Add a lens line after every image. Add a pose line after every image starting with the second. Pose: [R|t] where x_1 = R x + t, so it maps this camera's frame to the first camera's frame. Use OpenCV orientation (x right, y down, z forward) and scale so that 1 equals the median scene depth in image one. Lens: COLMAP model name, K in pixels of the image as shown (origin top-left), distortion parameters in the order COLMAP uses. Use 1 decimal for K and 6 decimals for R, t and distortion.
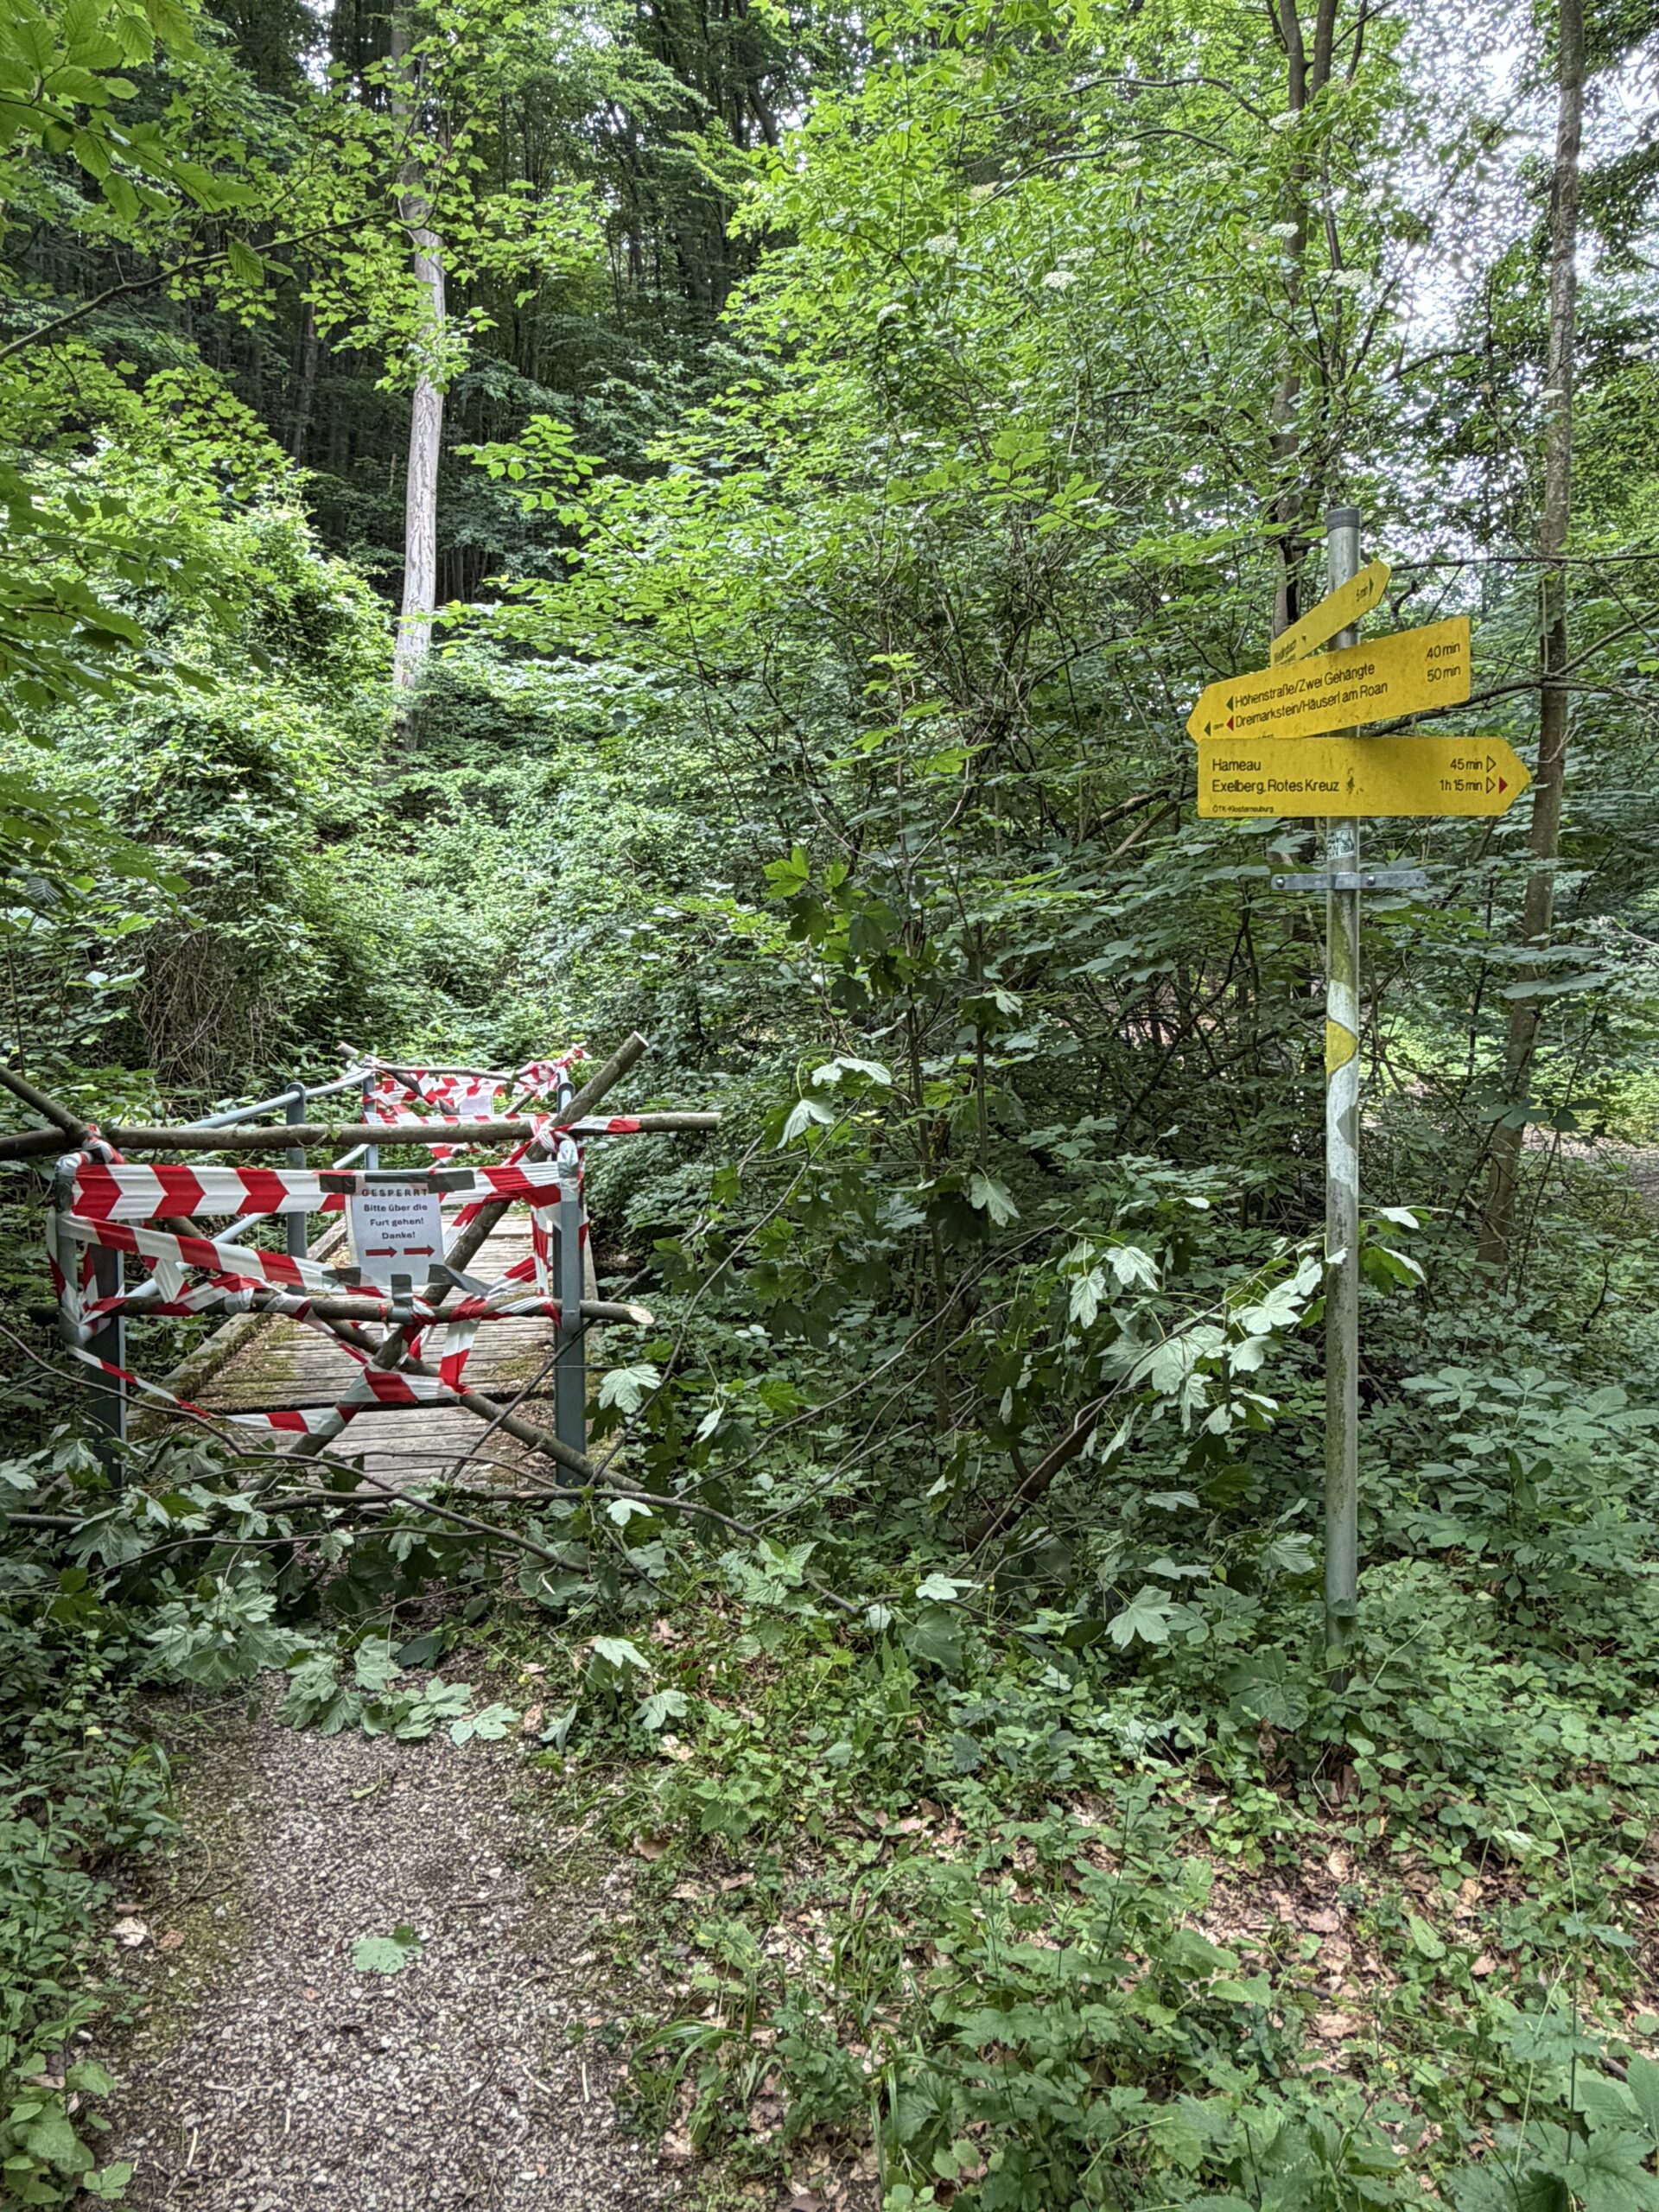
lens RADIAL K [[1505.8, 0, 829.5], [0, 1505.8, 1106.0], [0, 0, 1]] dist [0.002930, 0.000843]
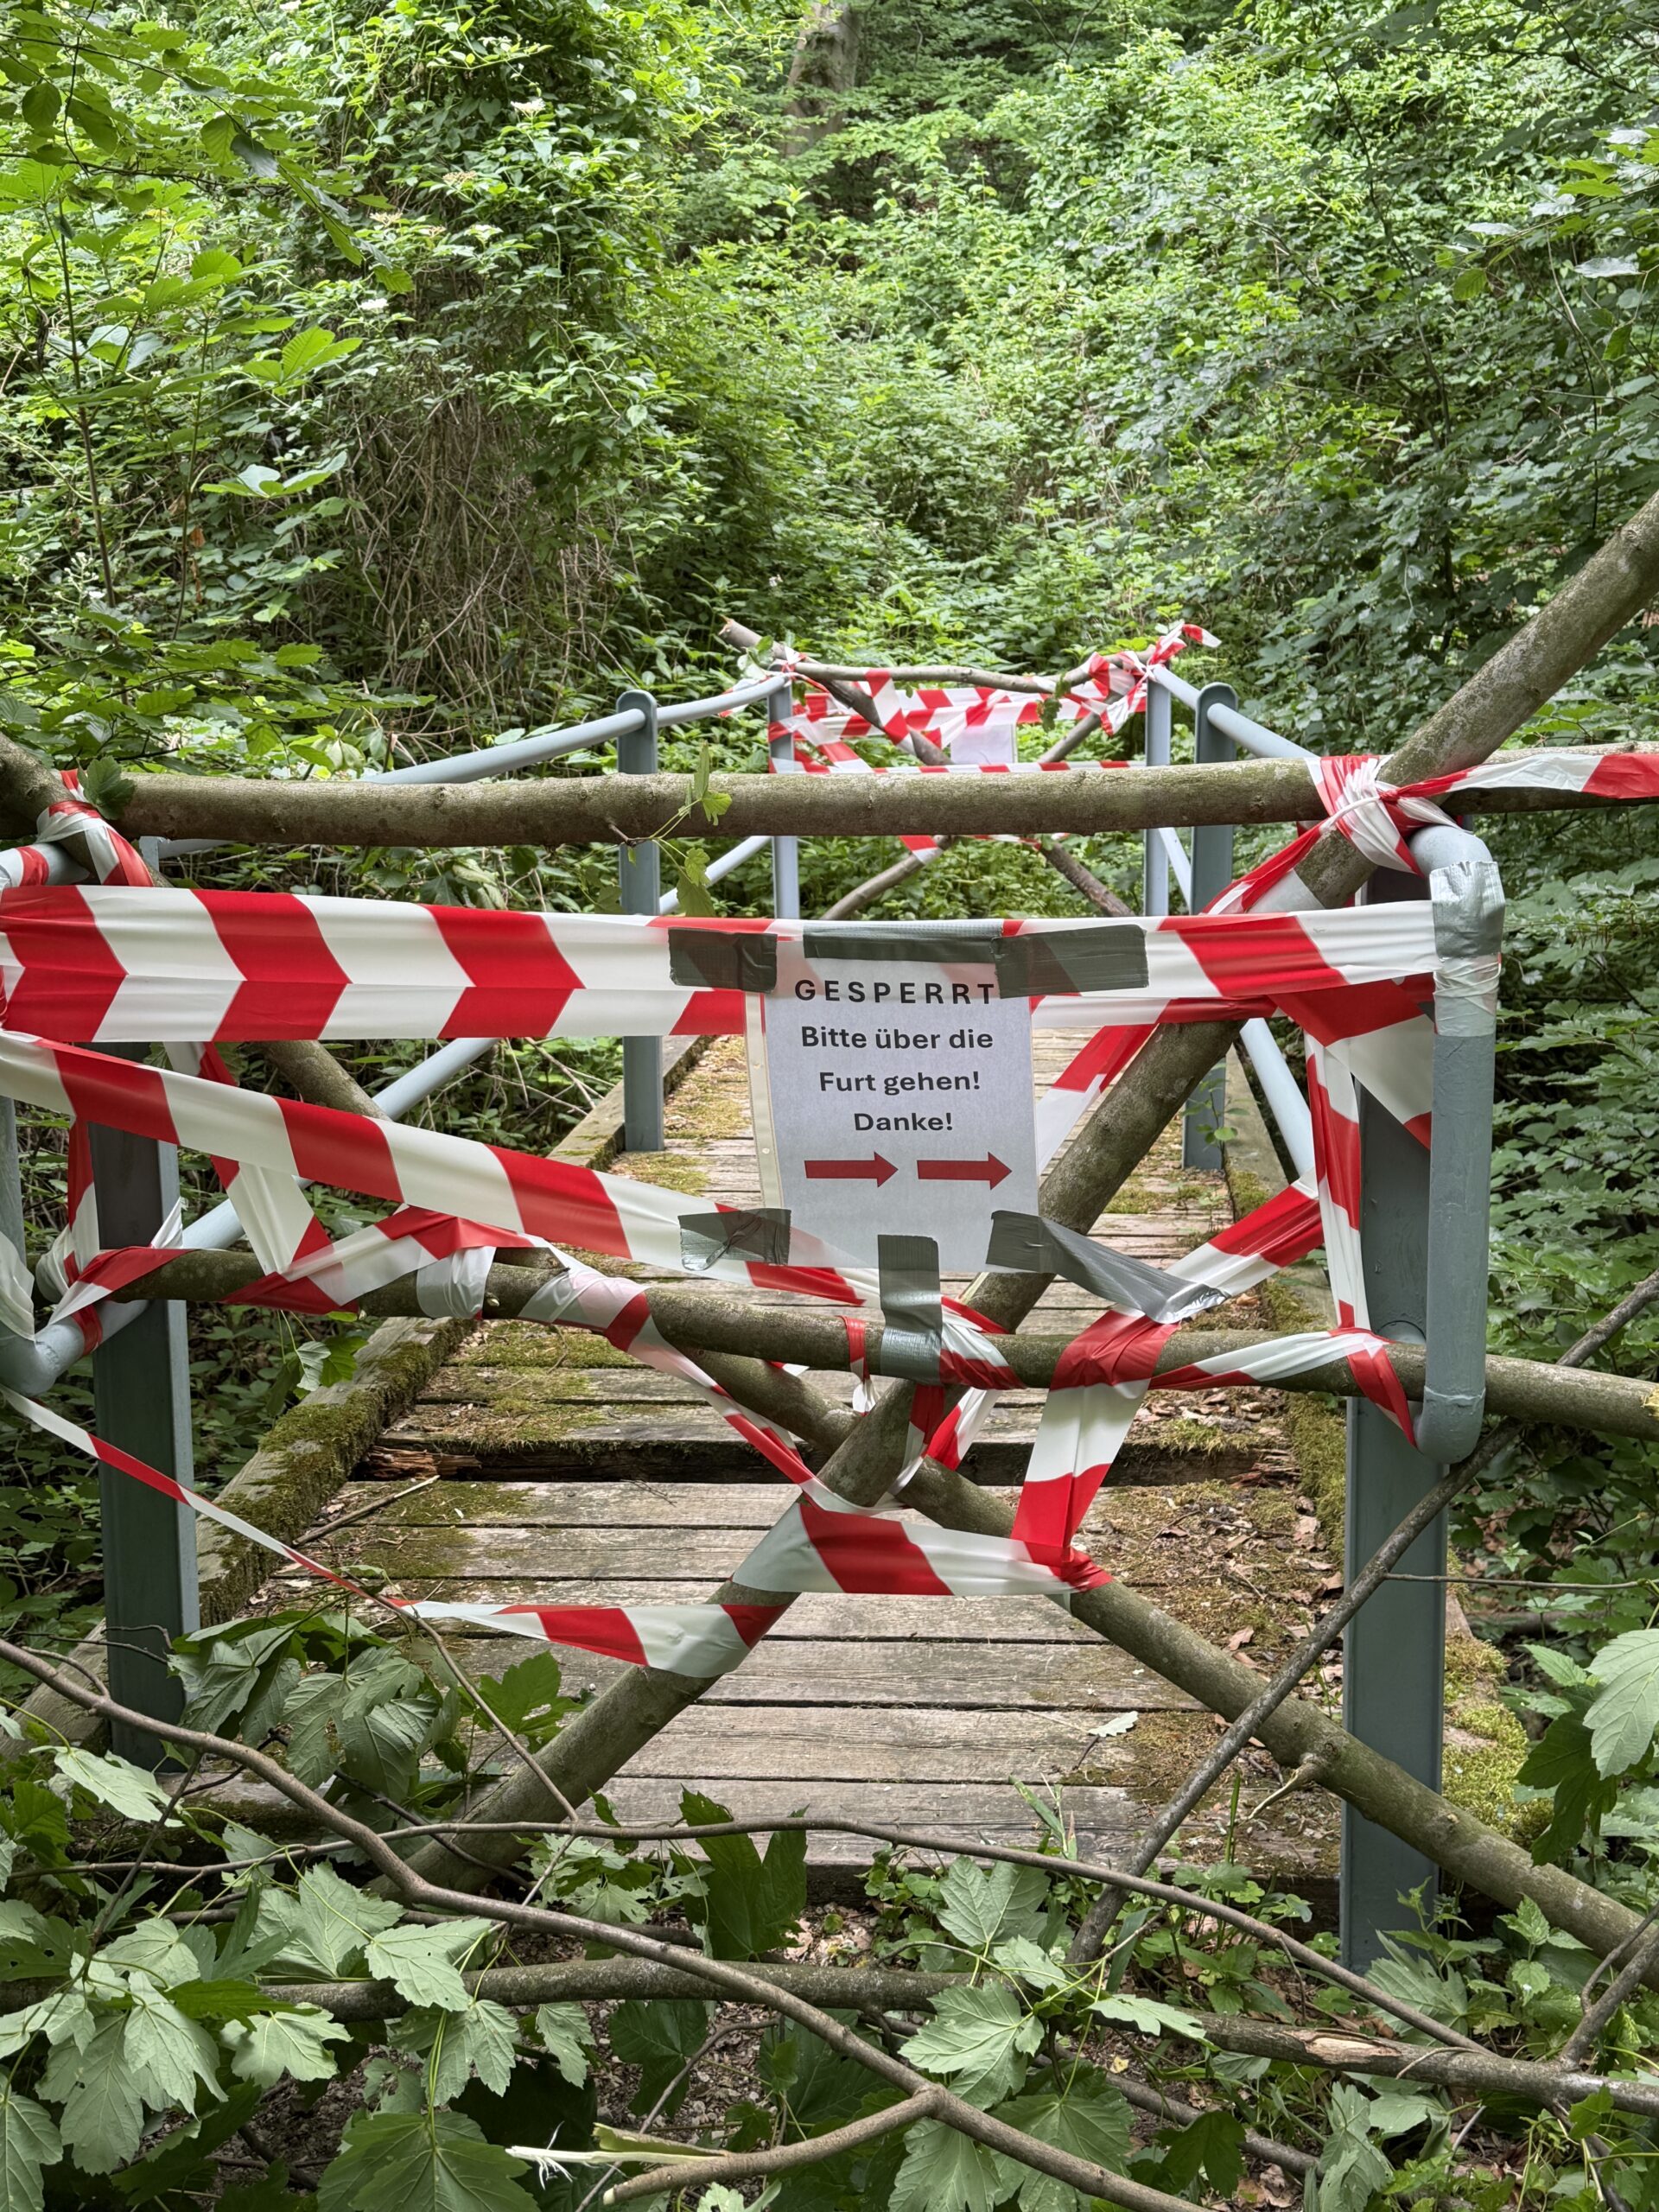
lens RADIAL K [[2514.4, 0, 829.5], [0, 2514.4, 1106.0], [0, 0, 1]] dist [0.131252, -0.008574]
pose [[0.962846, 0.038666, -0.267268, -0.057768], [-0.001479, 0.990437, 0.137961, 0.003014], [0.270046, -0.132439, 0.953695, 0.177003]]
